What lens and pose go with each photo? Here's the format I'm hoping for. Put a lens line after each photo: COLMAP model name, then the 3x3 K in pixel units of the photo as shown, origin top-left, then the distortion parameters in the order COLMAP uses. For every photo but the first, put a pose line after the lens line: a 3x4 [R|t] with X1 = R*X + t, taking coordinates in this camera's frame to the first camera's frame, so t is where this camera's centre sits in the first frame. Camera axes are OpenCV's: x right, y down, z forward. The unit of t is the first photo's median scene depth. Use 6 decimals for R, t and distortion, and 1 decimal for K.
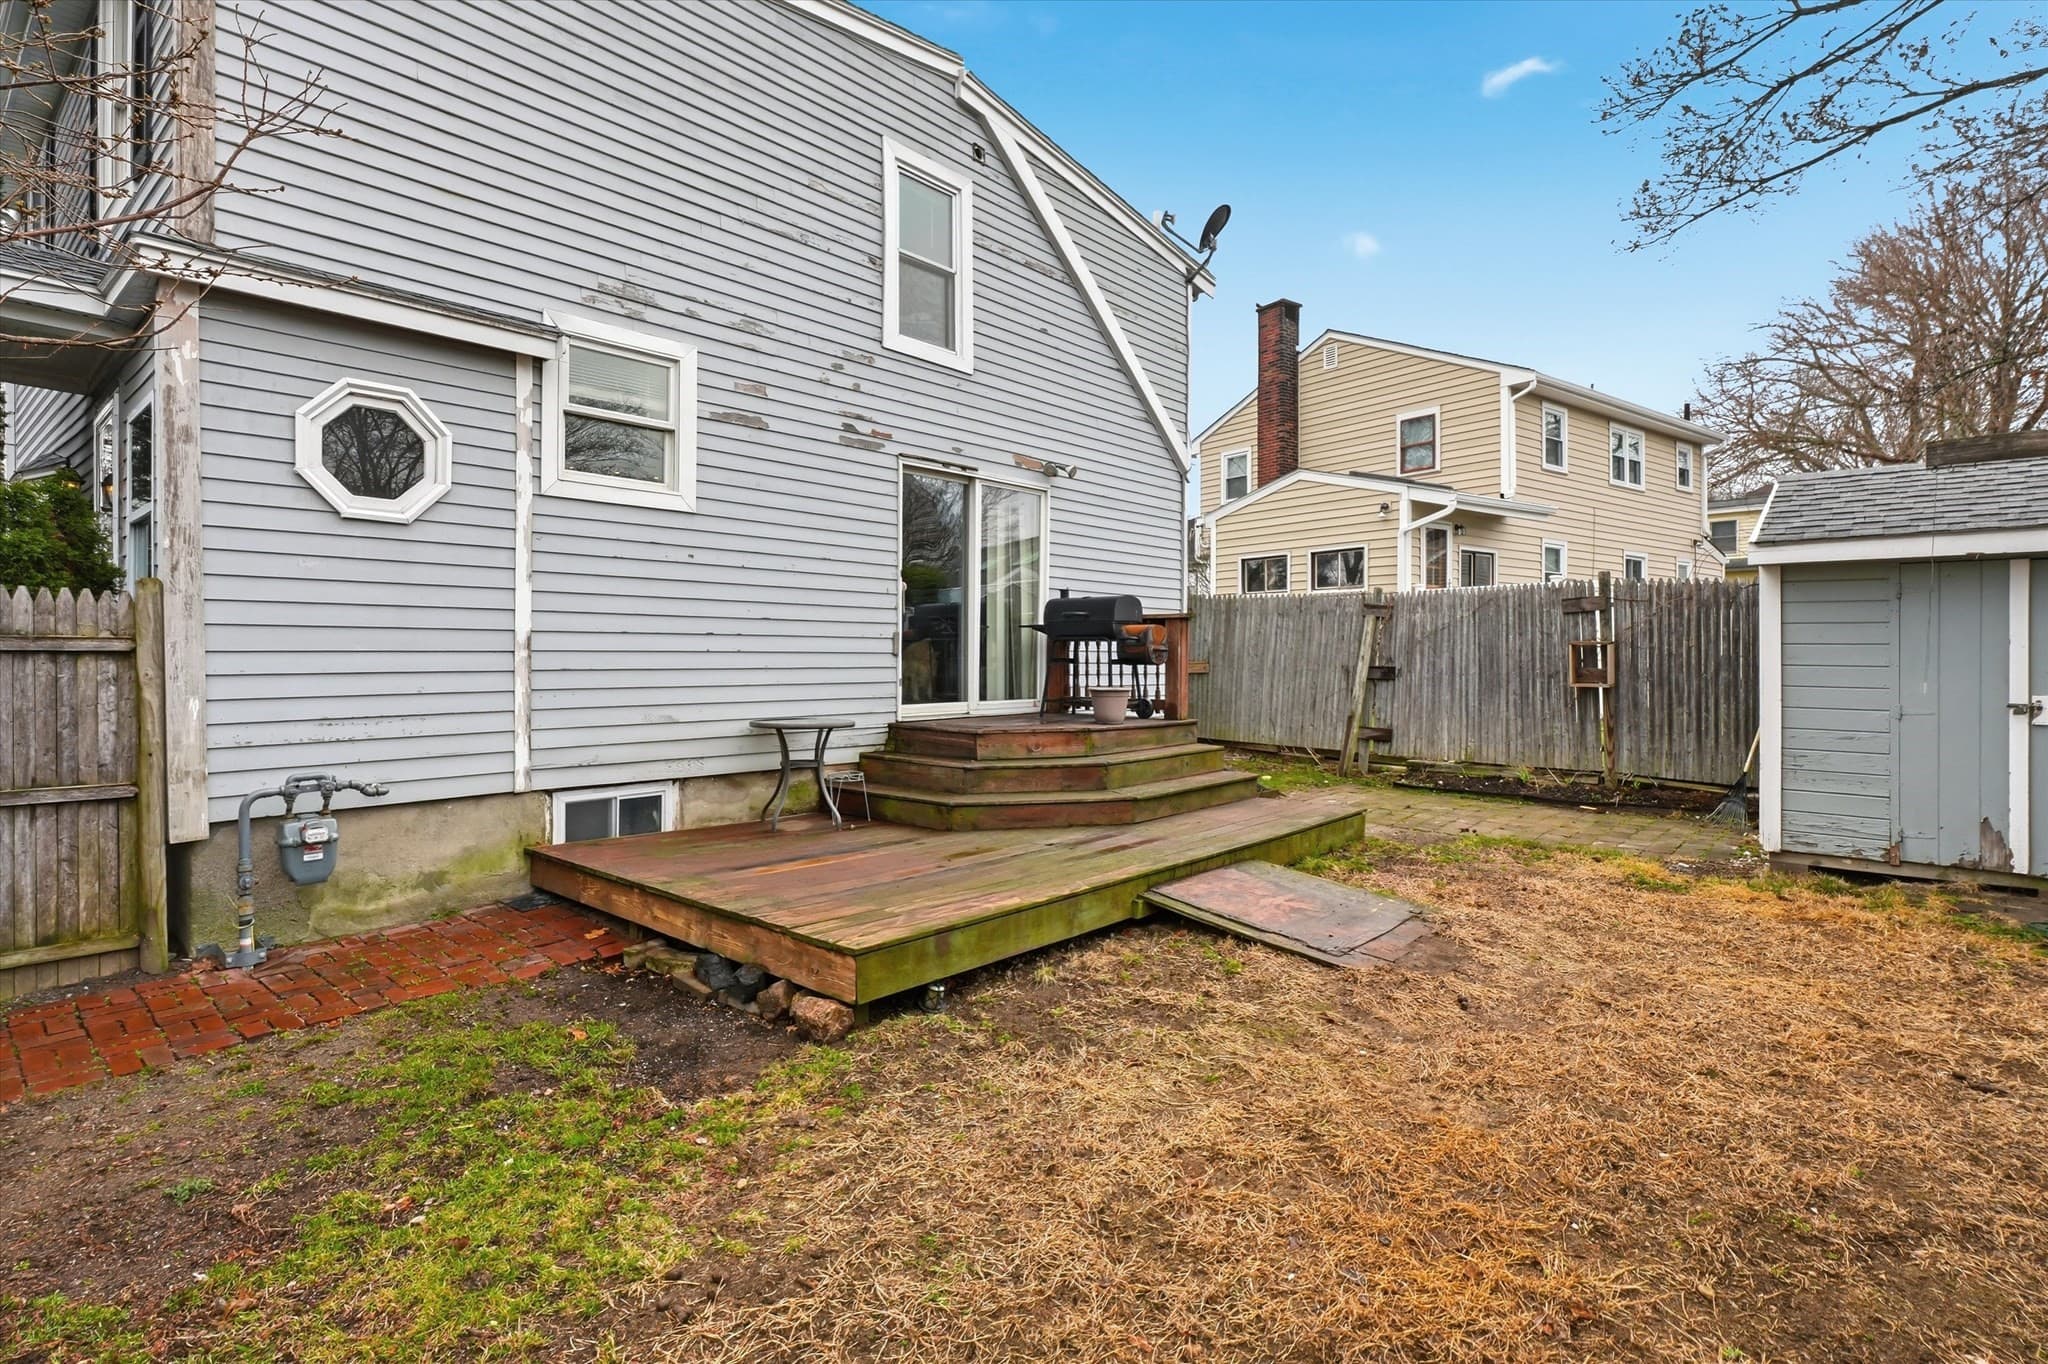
lens RADIAL K [[1034.1, 0, 1001.7], [0, 1034.1, 632.1], [0, 0, 1]] dist [-0.002307, 0.000201]
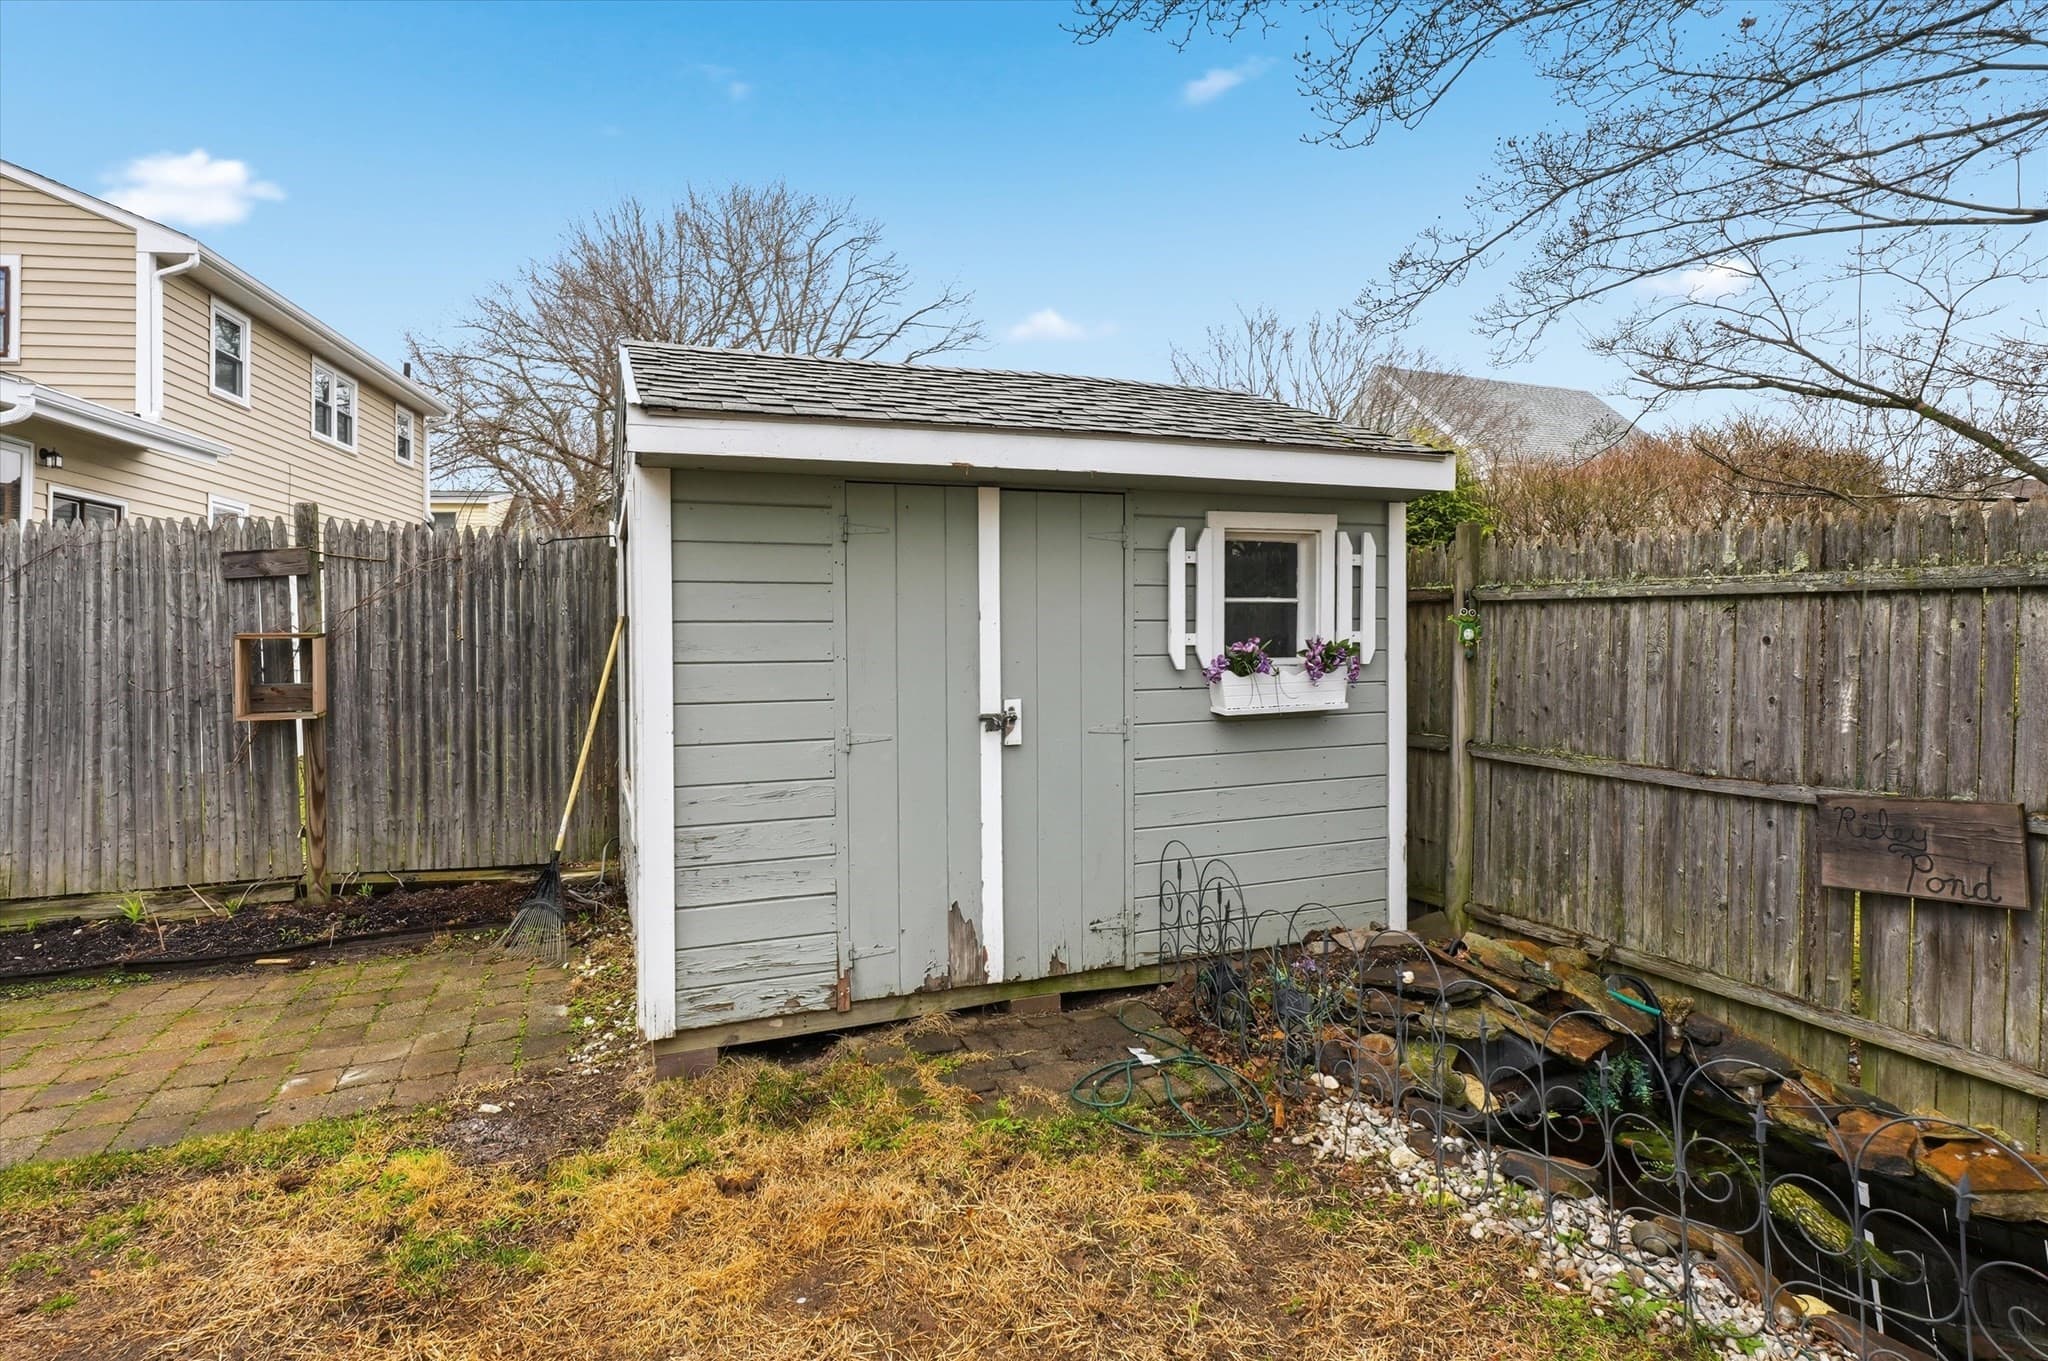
lens RADIAL K [[1034.1, 0, 1001.7], [0, 1034.1, 630.6], [0, 0, 1]] dist [-0.002307, 0.000201]
pose [[0.432447, 0.006946, 0.901632, 0.262555], [0.005122, 0.999935, -0.010160, 0.015507], [-0.901645, 0.009011, 0.432384, 0.454701]]
